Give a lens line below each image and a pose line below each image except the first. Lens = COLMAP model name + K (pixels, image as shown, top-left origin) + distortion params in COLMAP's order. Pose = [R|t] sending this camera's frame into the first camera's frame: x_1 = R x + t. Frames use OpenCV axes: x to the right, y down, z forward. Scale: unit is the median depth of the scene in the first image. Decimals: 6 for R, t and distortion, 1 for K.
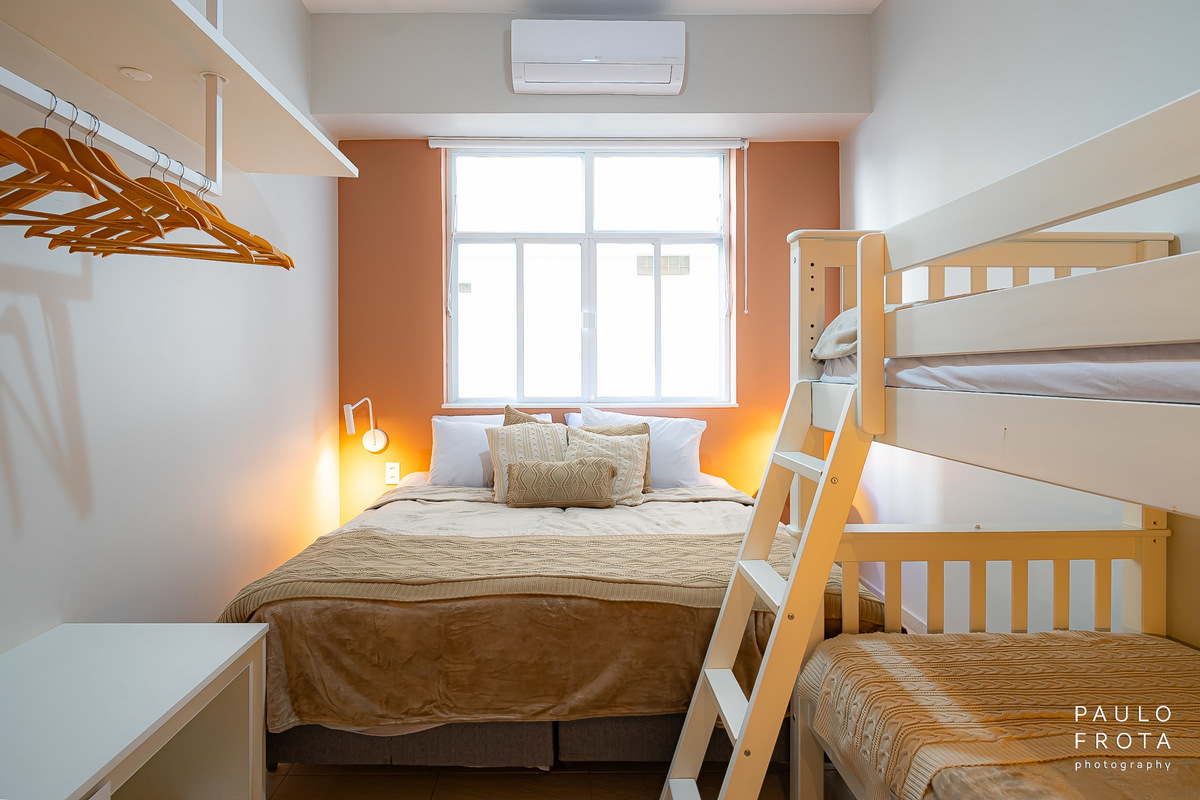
lens RADIAL K [[605.8, 0, 561.1], [0, 605.8, 378.2], [0, 0, 1]] dist [0.005867, -0.003699]
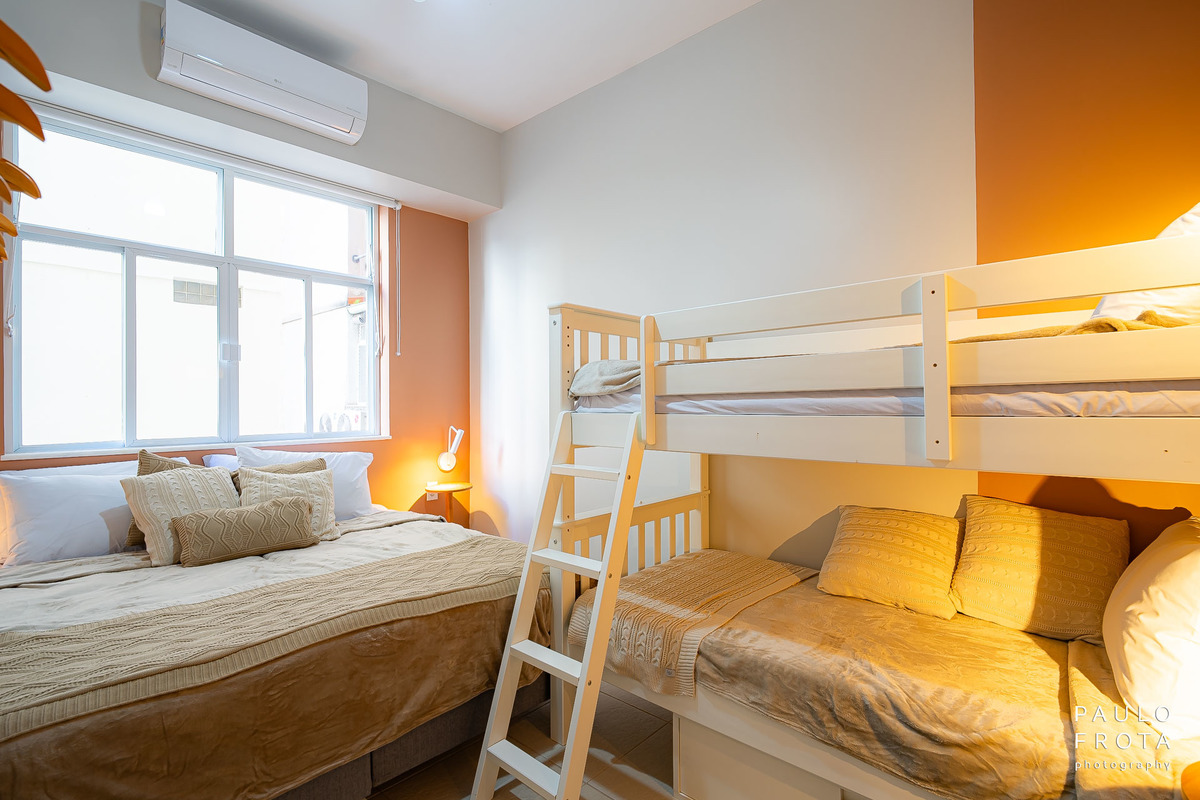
lens RADIAL K [[559.4, 0, 564.3], [0, 559.4, 409.1], [0, 0, 1]] dist [0.002155, -0.004530]
pose [[0.704993, -0.010675, 0.709134, -0.447781], [0.017087, 0.999852, -0.001935, 0.000679], [-0.709008, 0.013482, 0.705071, 0.102498]]
